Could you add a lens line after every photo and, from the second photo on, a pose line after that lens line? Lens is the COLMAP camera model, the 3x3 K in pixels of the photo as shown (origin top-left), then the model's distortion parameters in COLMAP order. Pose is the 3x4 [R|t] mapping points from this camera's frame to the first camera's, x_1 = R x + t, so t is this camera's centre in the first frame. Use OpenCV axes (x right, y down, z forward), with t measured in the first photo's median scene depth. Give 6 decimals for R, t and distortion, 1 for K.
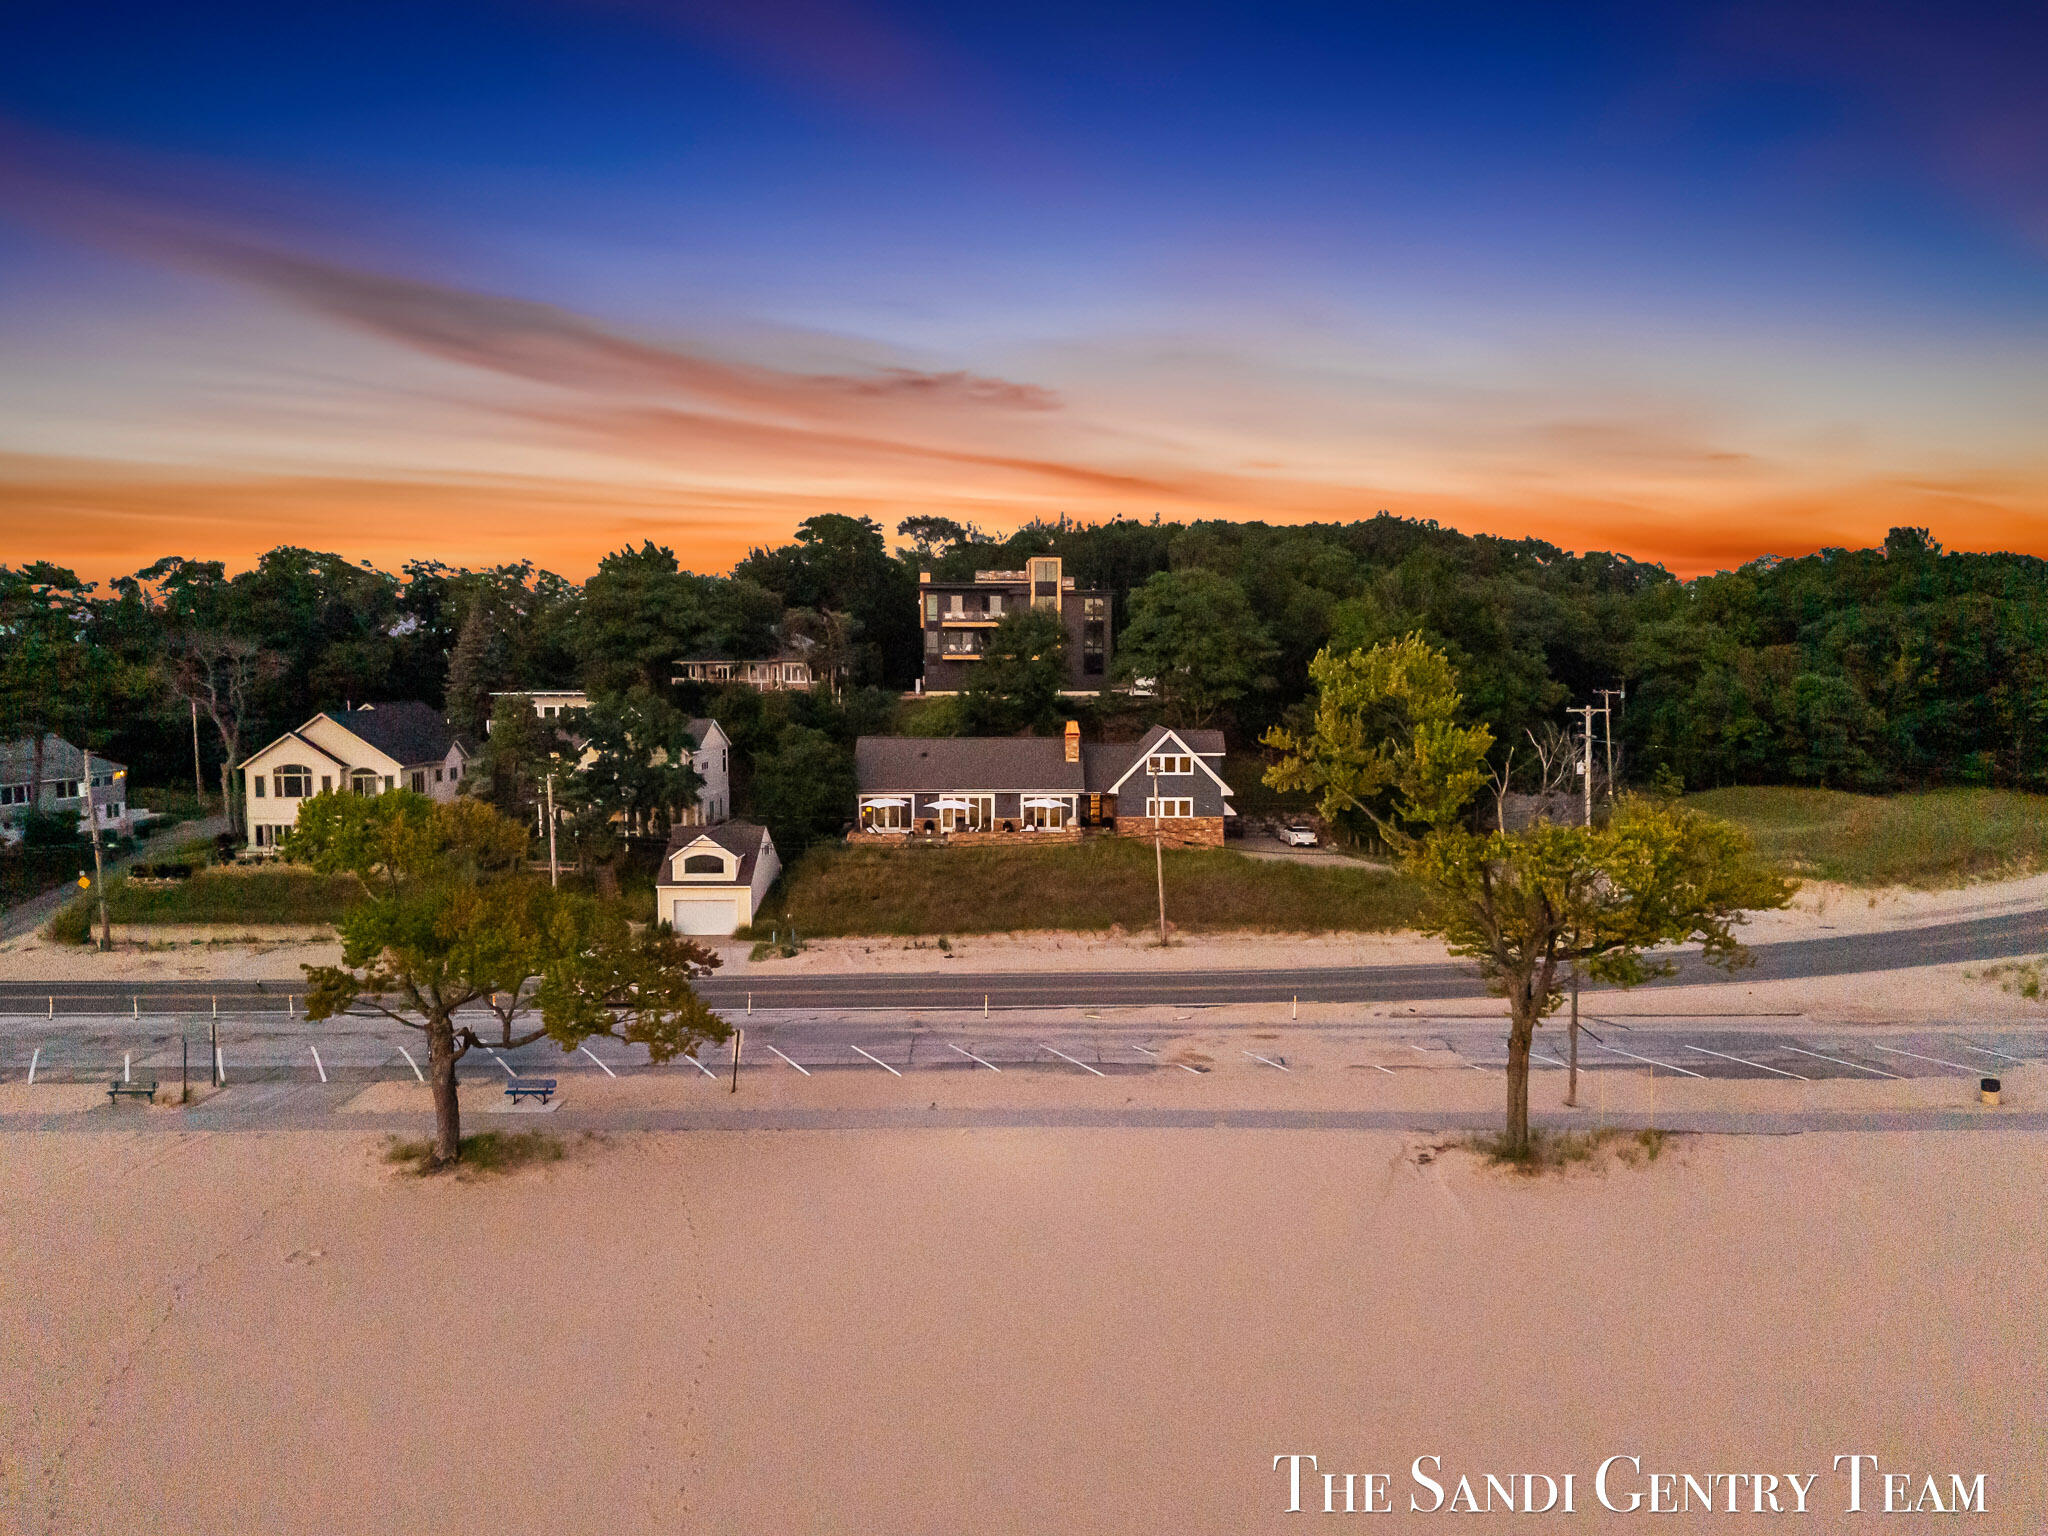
lens RADIAL K [[1385.8, 0, 1024.9], [0, 1385.8, 769.3], [0, 0, 1]] dist [0.013613, -0.012645]
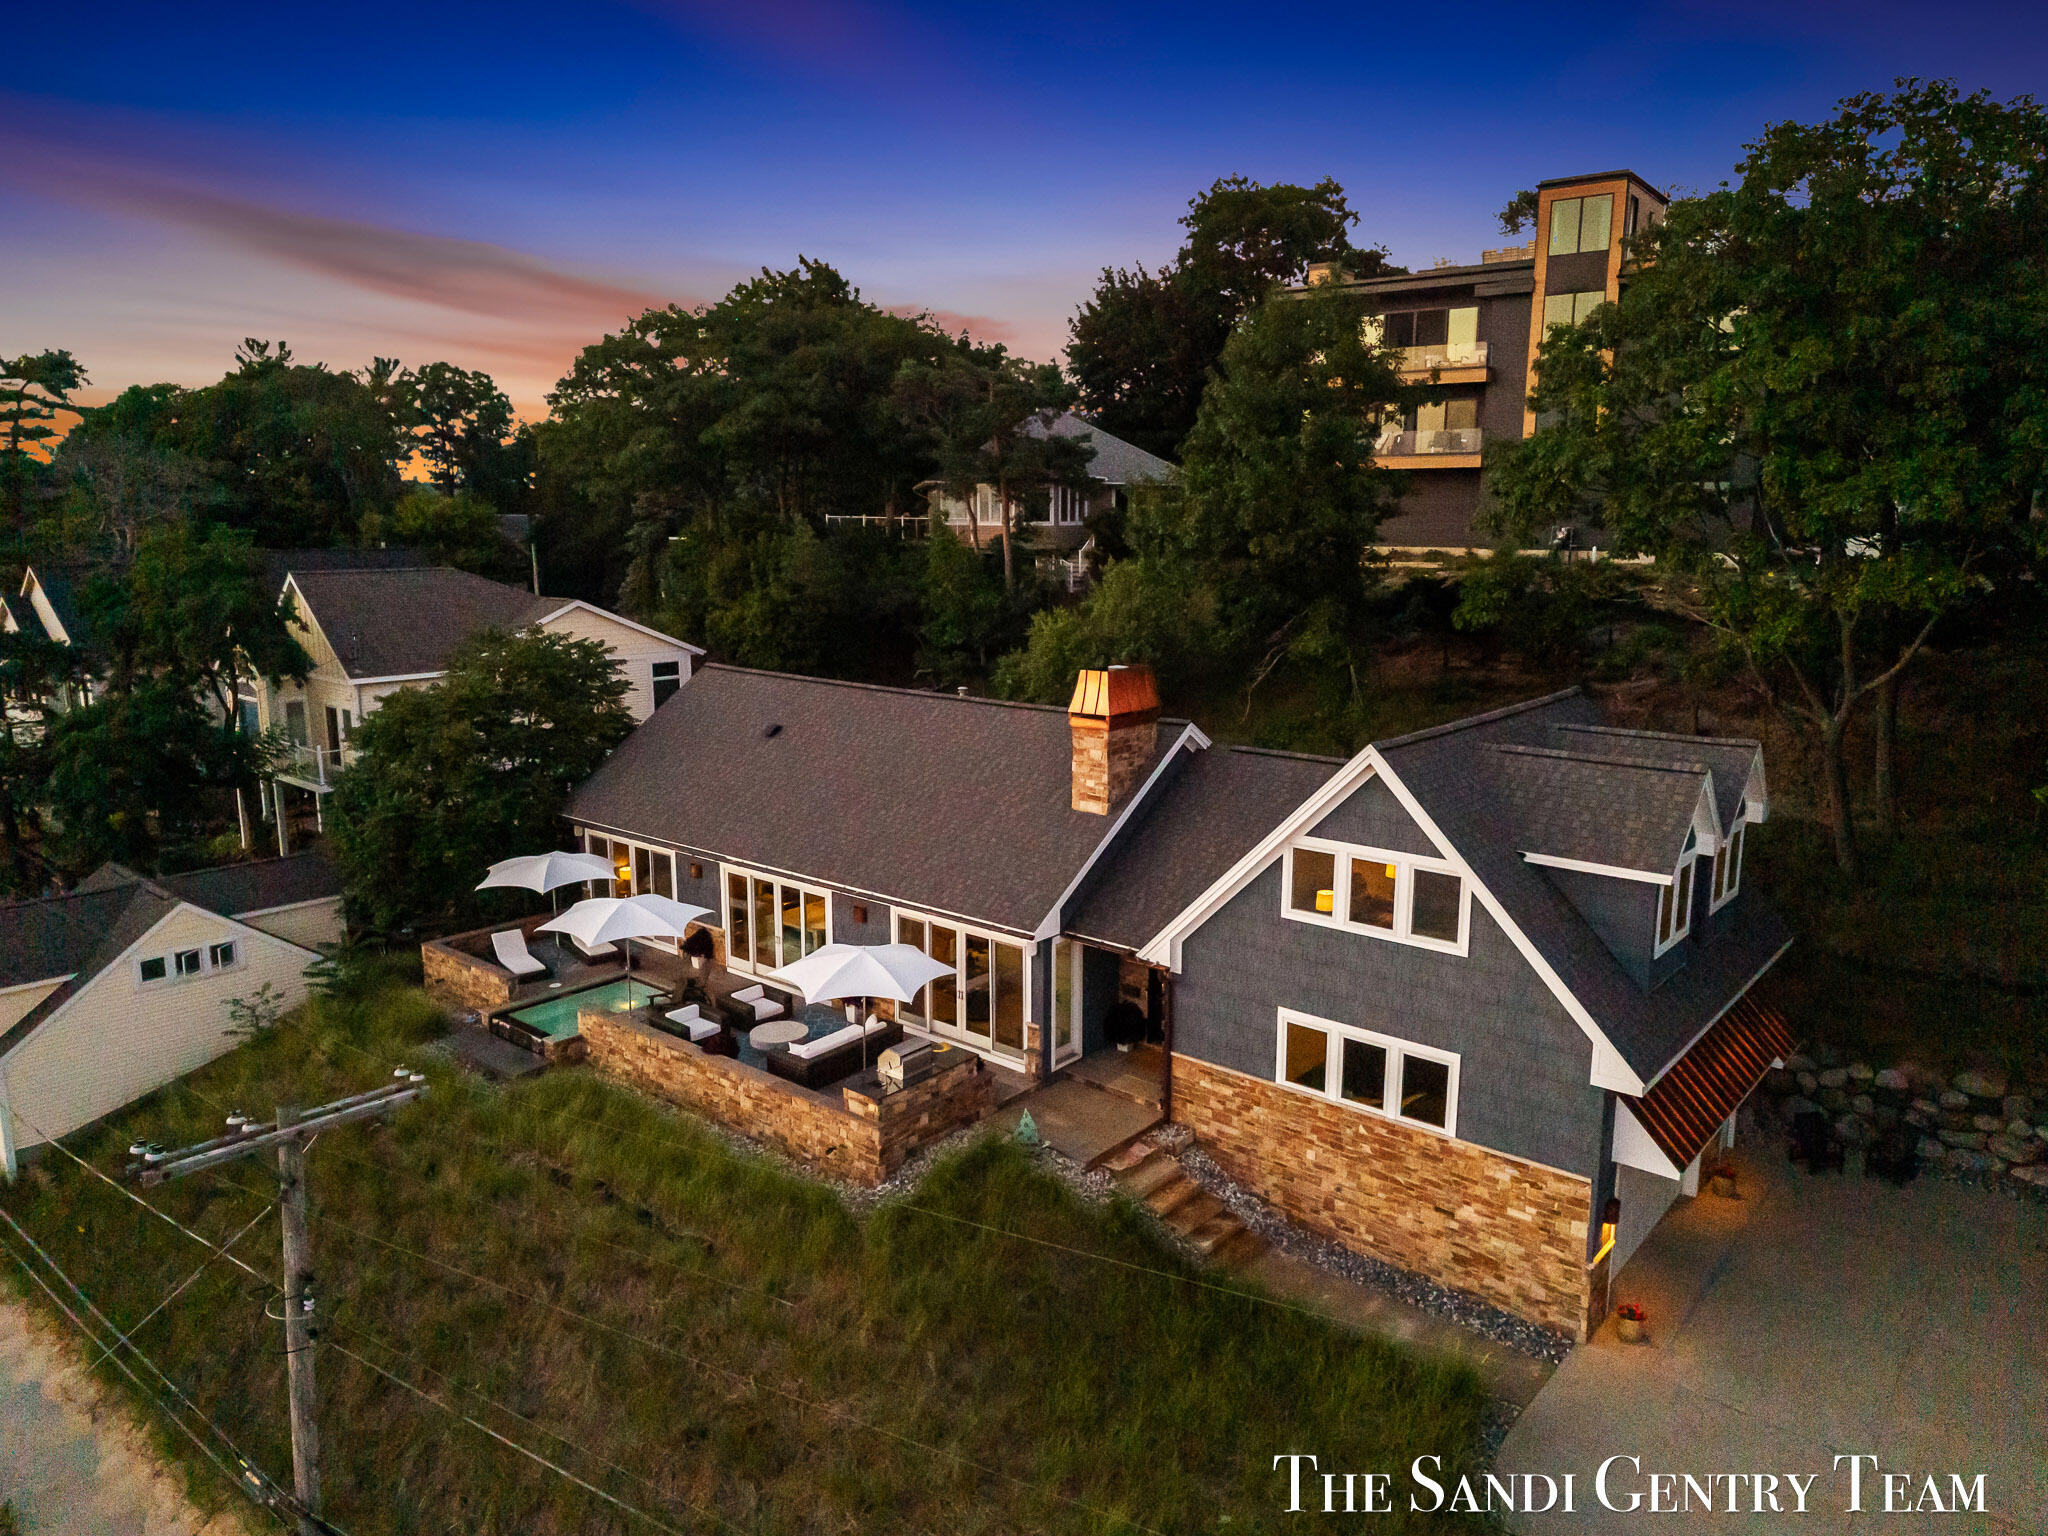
lens RADIAL K [[1385.8, 0, 1015.8], [0, 1385.8, 769.3], [0, 0, 1]] dist [0.013613, -0.012645]
pose [[0.755519, 0.121181, -0.643822, 0.213362], [-0.046672, 0.990202, 0.131609, -0.053313], [0.653462, -0.069384, 0.753772, 0.816036]]
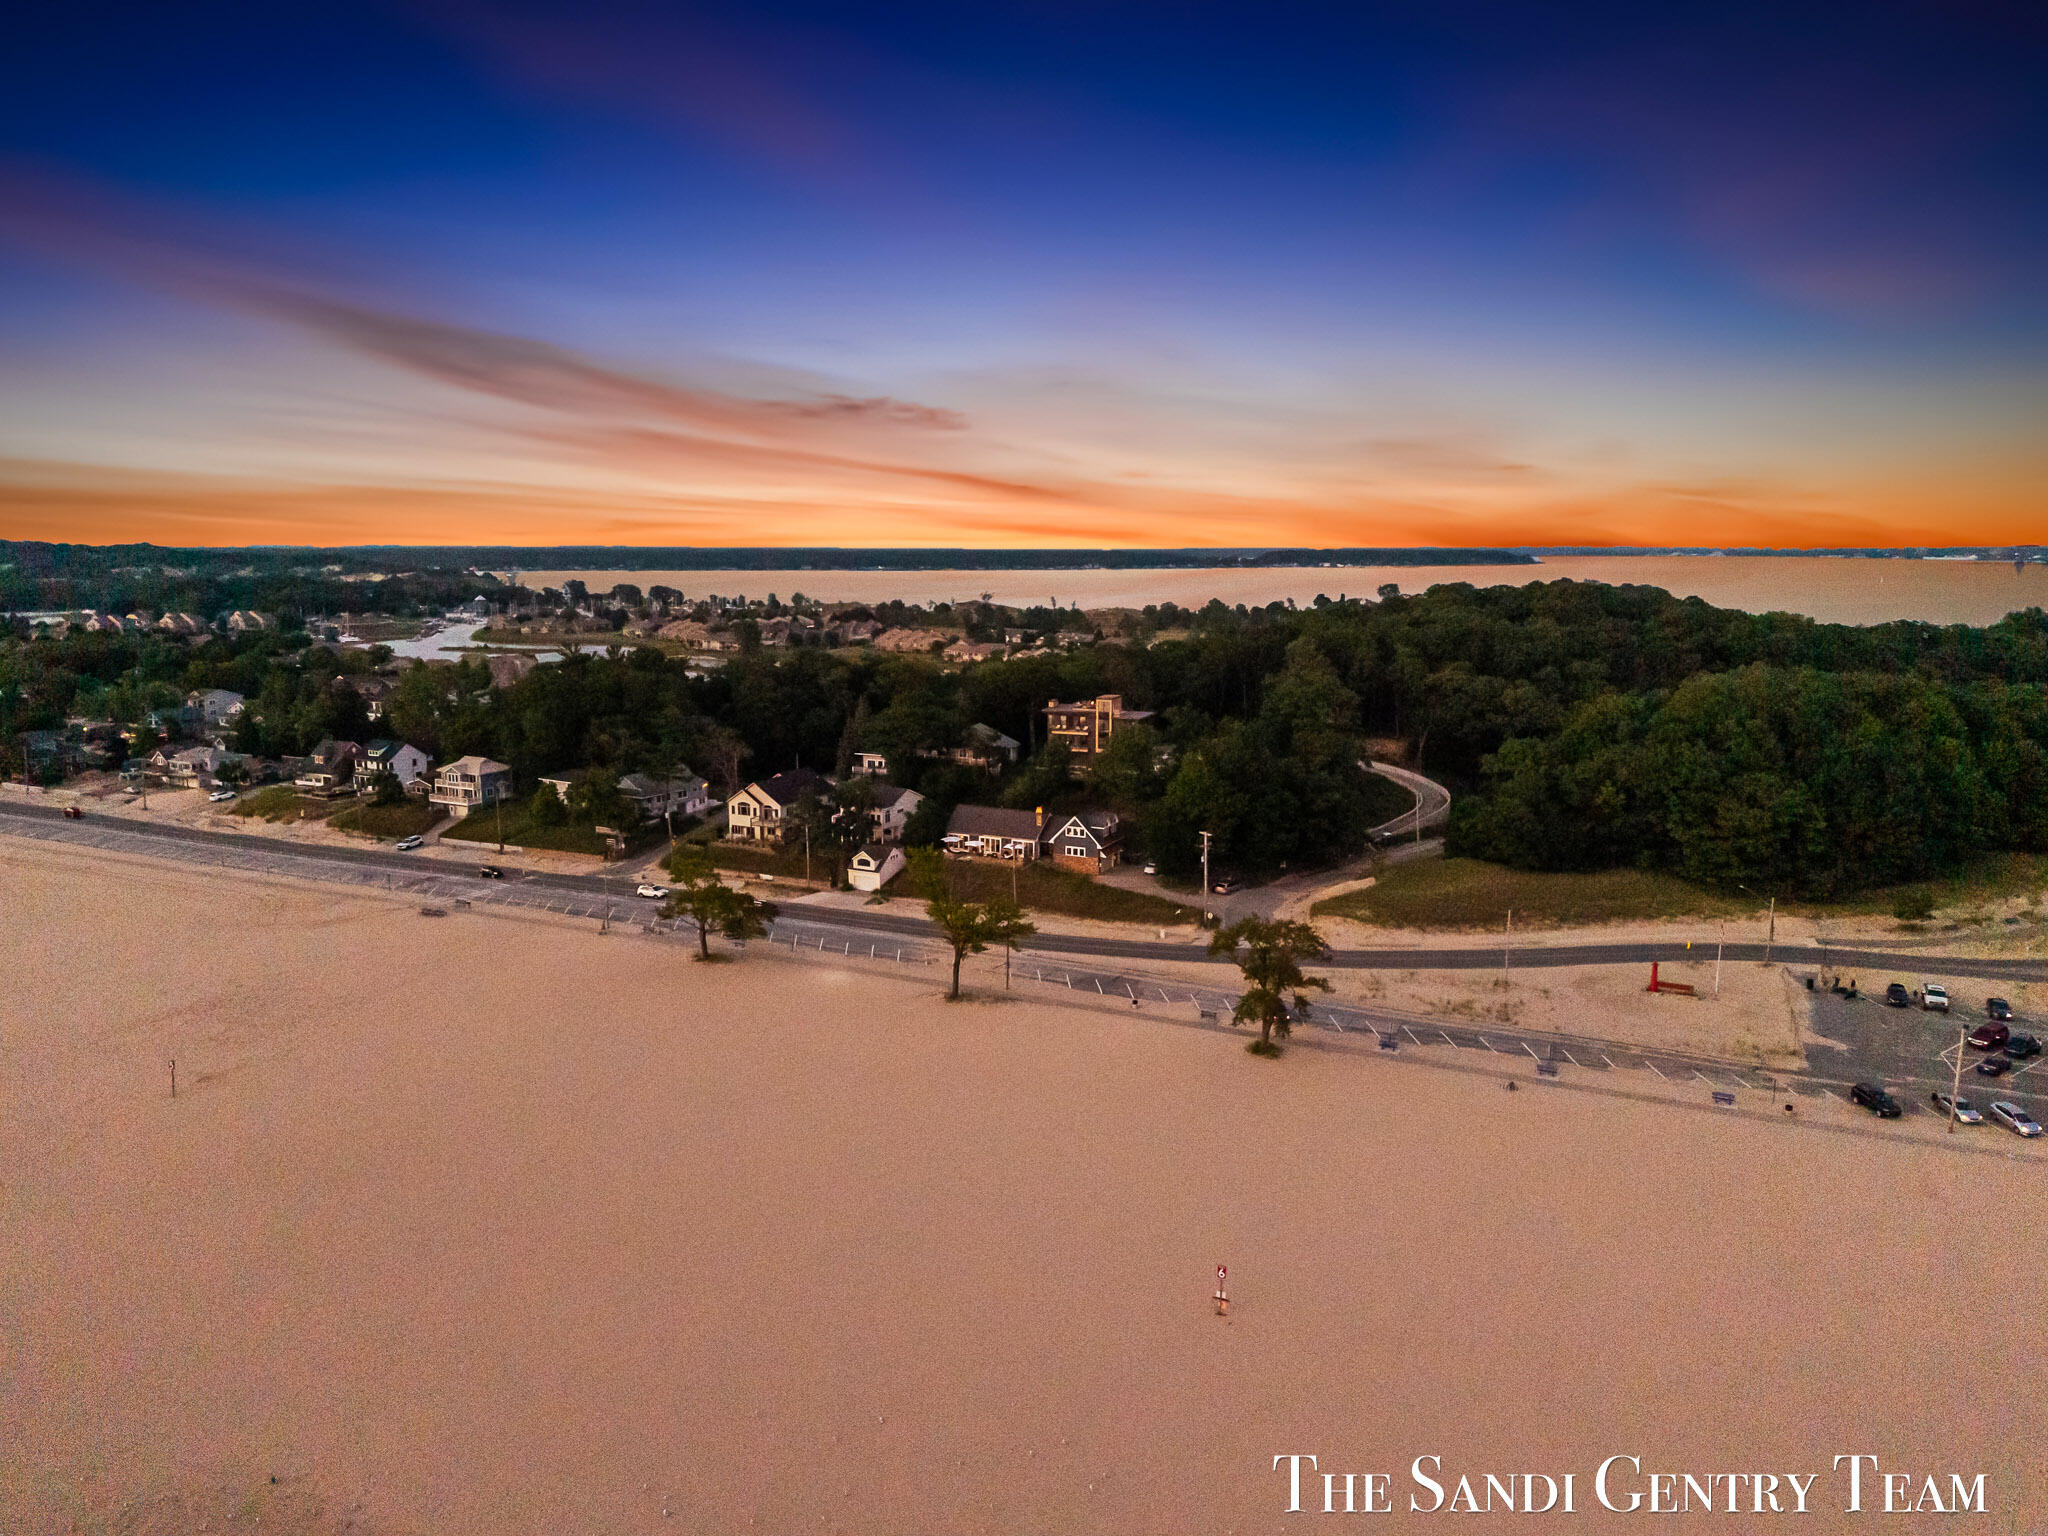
lens RADIAL K [[1385.8, 0, 1024.4], [0, 1385.8, 762.6], [0, 0, 1]] dist [0.013613, -0.012645]
pose [[0.895184, 0.068664, -0.440375, 1.011154], [-0.031983, 0.995411, 0.090193, -0.313410], [0.444547, -0.066655, 0.893272, -0.991081]]
